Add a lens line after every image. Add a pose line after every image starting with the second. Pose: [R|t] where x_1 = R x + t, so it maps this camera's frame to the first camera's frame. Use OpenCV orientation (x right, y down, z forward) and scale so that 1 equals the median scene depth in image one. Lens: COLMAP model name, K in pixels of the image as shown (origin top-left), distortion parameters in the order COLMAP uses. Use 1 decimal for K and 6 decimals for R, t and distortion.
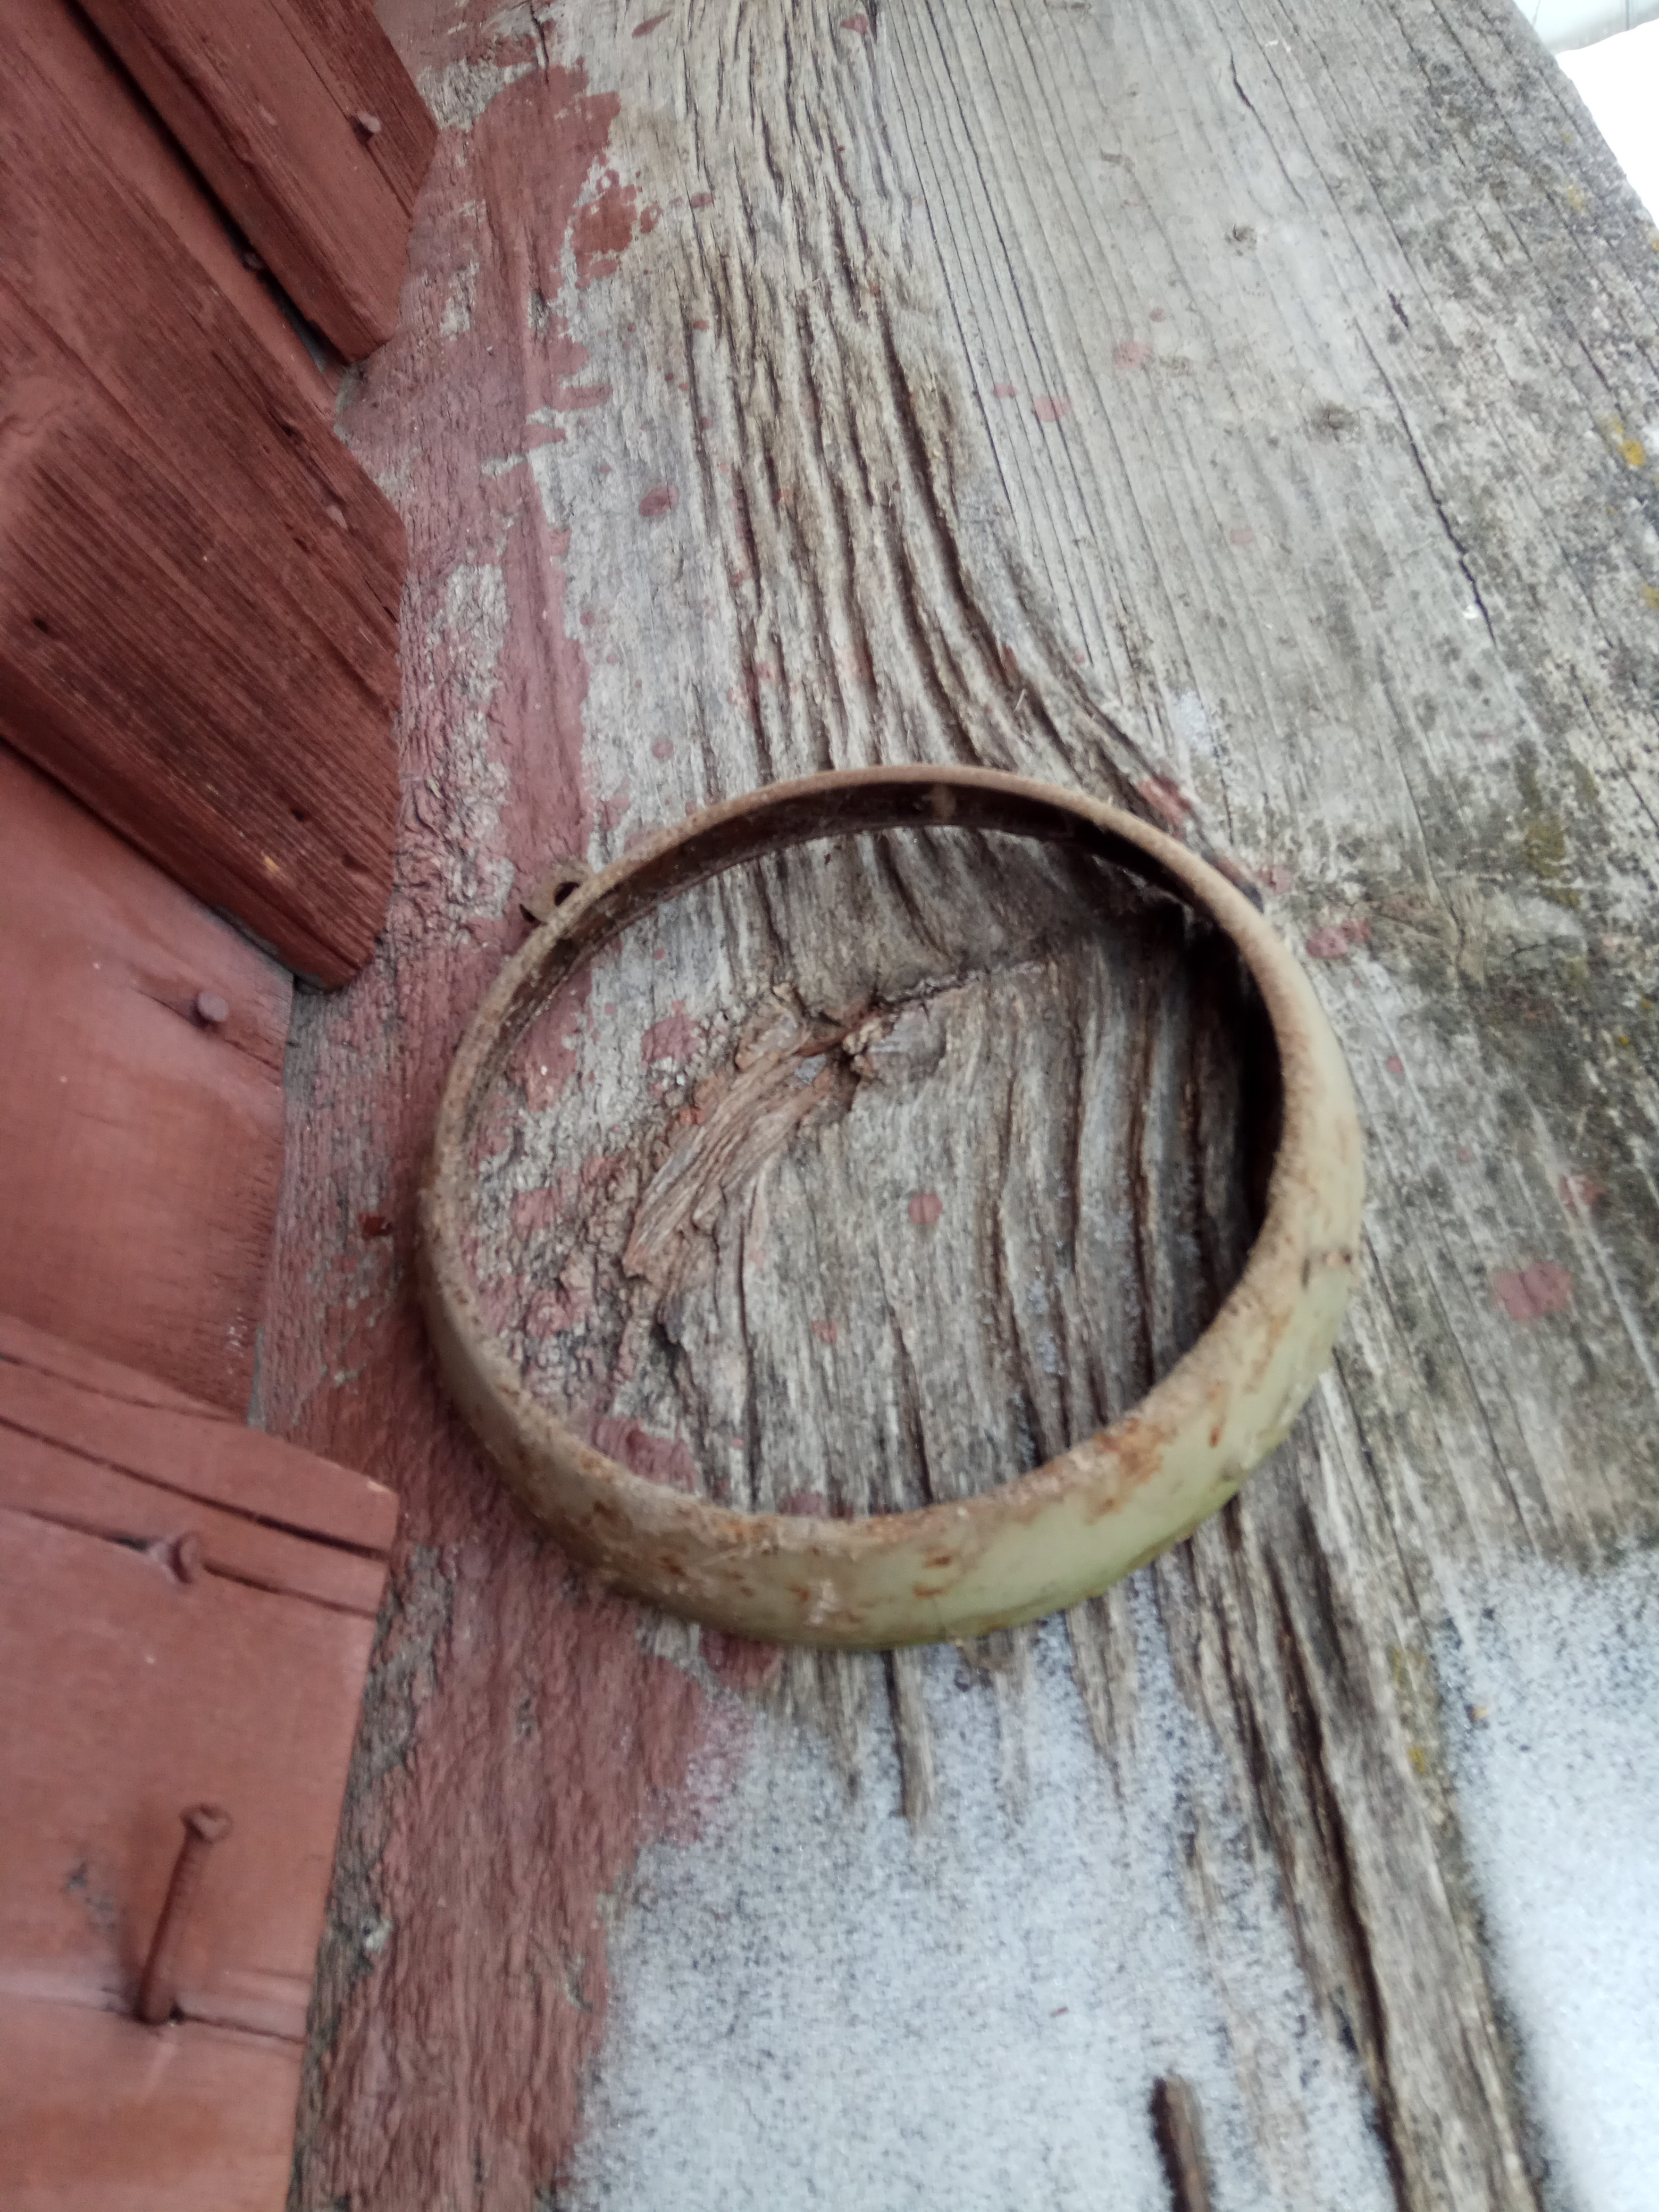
lens RADIAL K [[1675.4, 0, 778.1], [0, 1675.4, 1027.1], [0, 0, 1]] dist [0.121934, -0.169757]
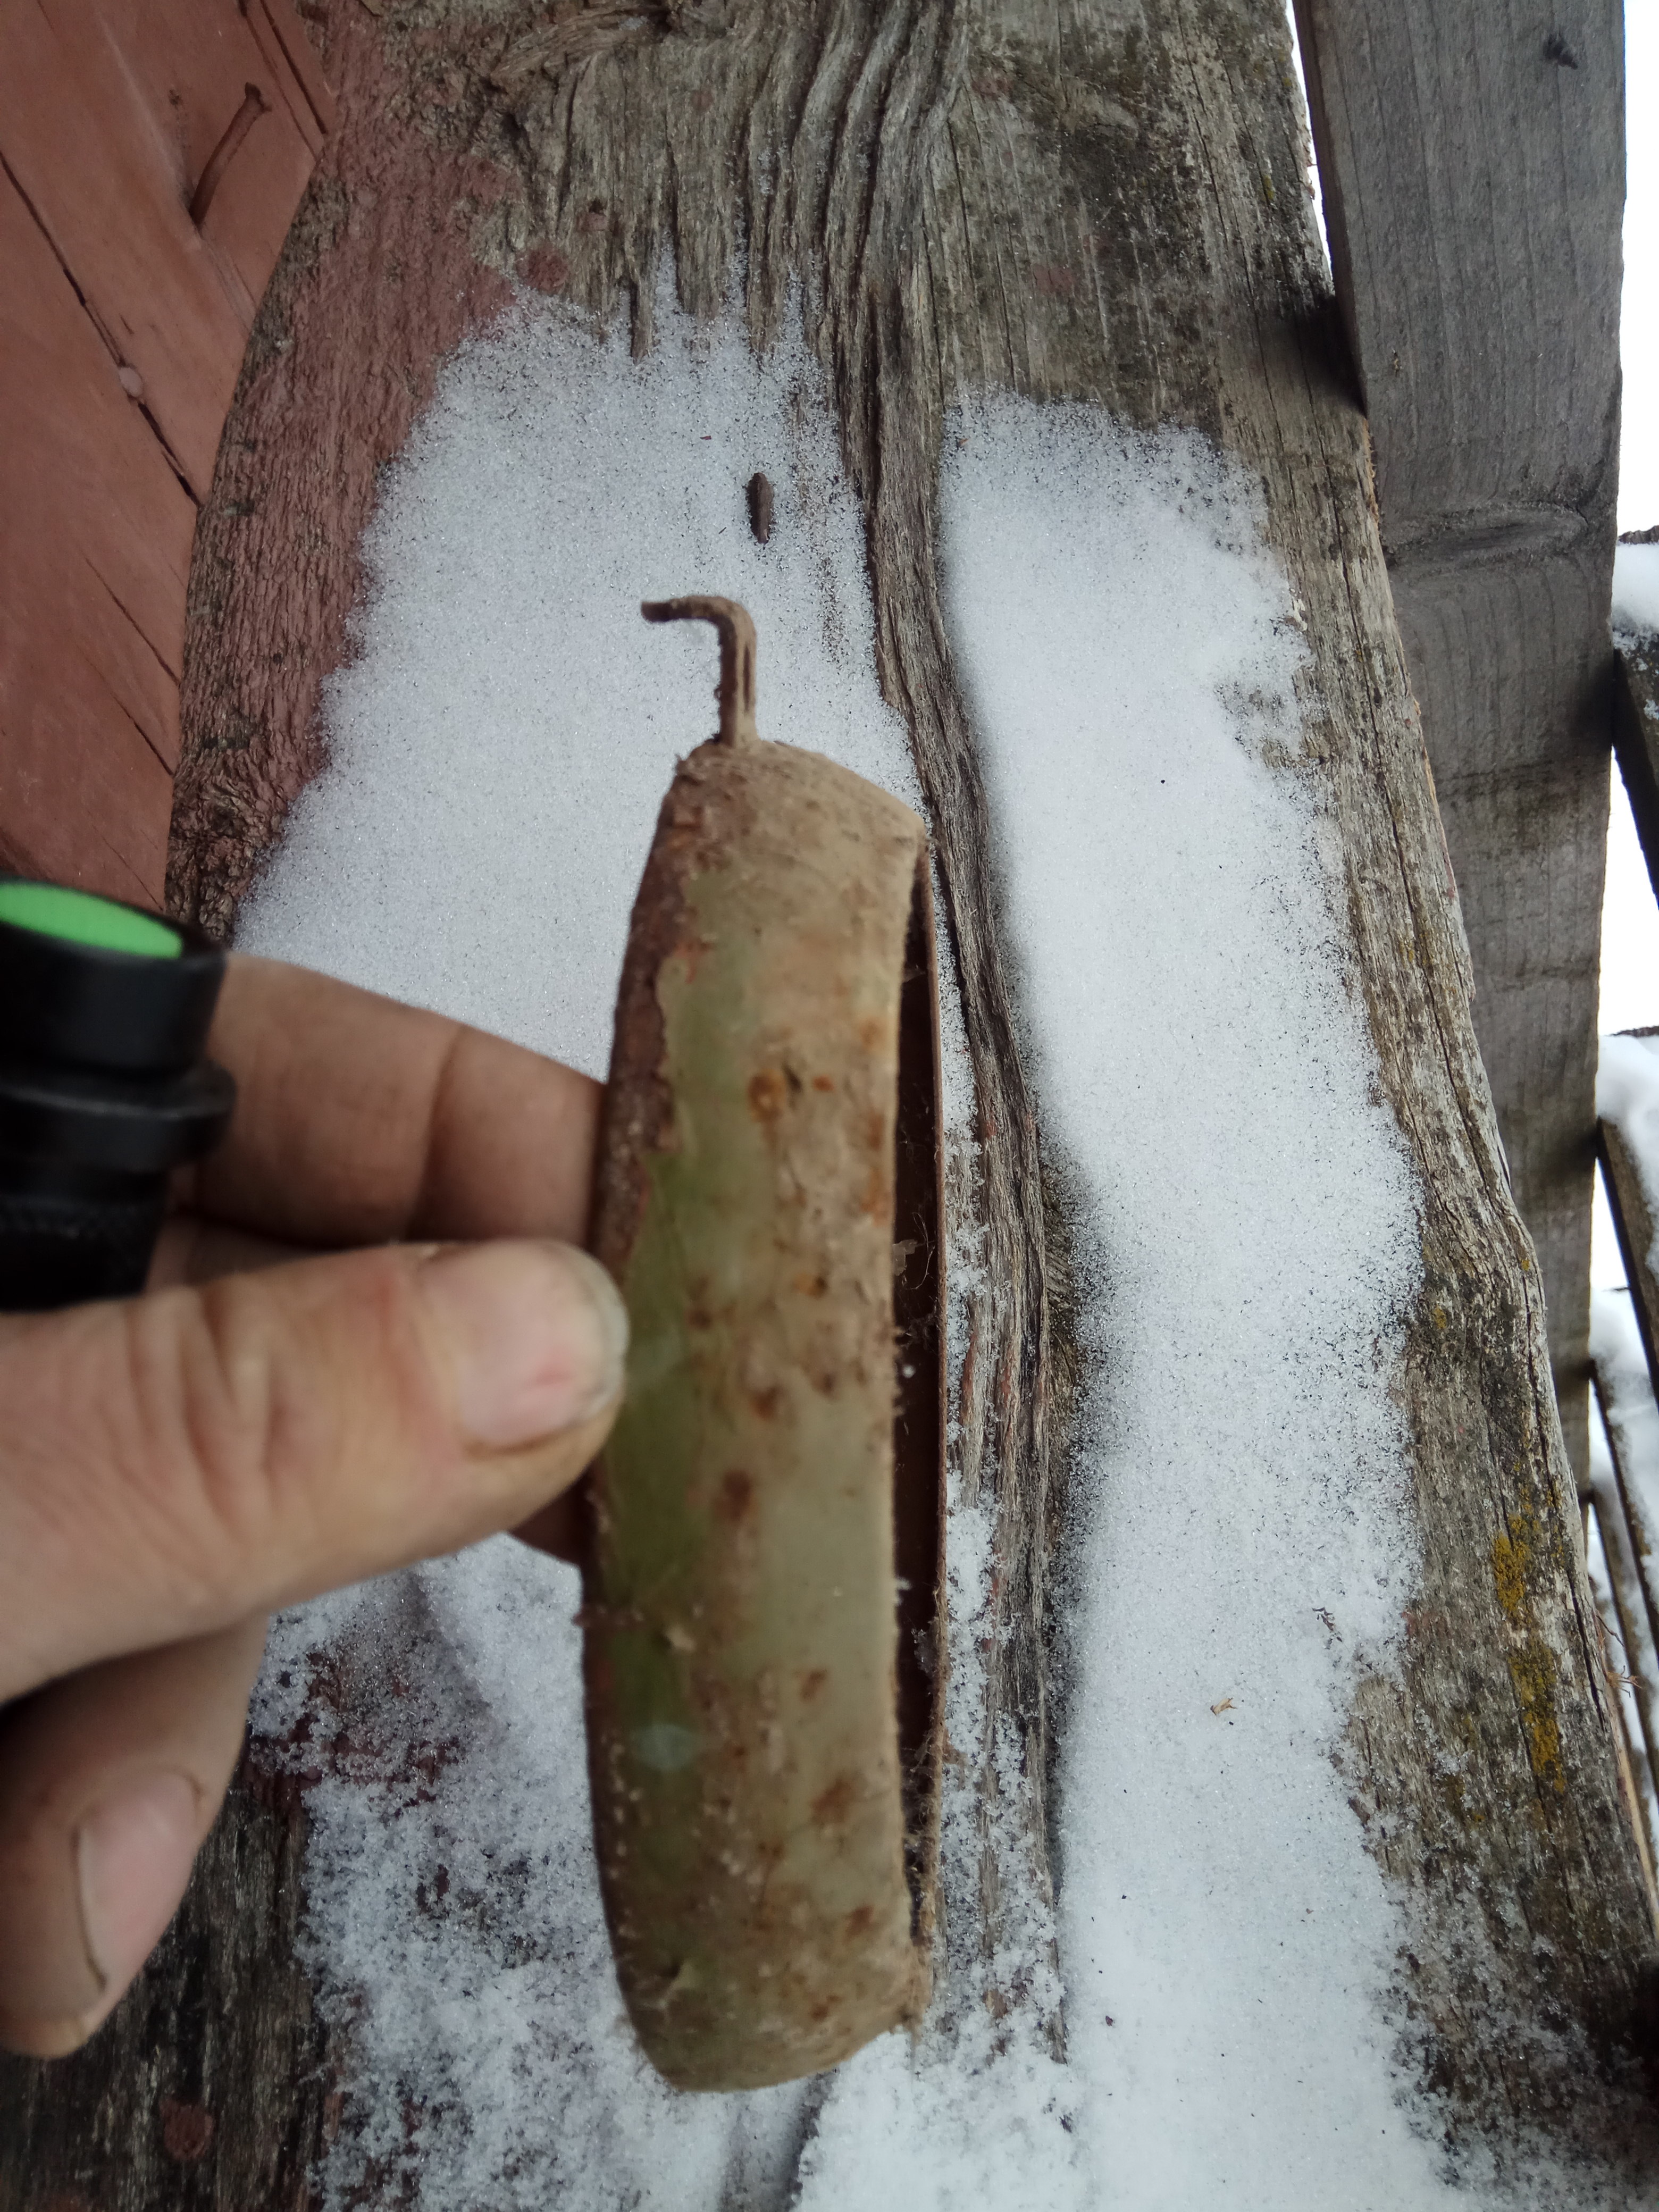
lens RADIAL K [[1675.4, 0, 778.1], [0, 1675.4, 1027.1], [0, 0, 1]] dist [0.121934, -0.169757]
pose [[0.948590, 0.205151, 0.241018, -0.046081], [-0.228711, 0.970684, 0.073920, 0.793355], [-0.218788, -0.125243, 0.967701, -0.595631]]
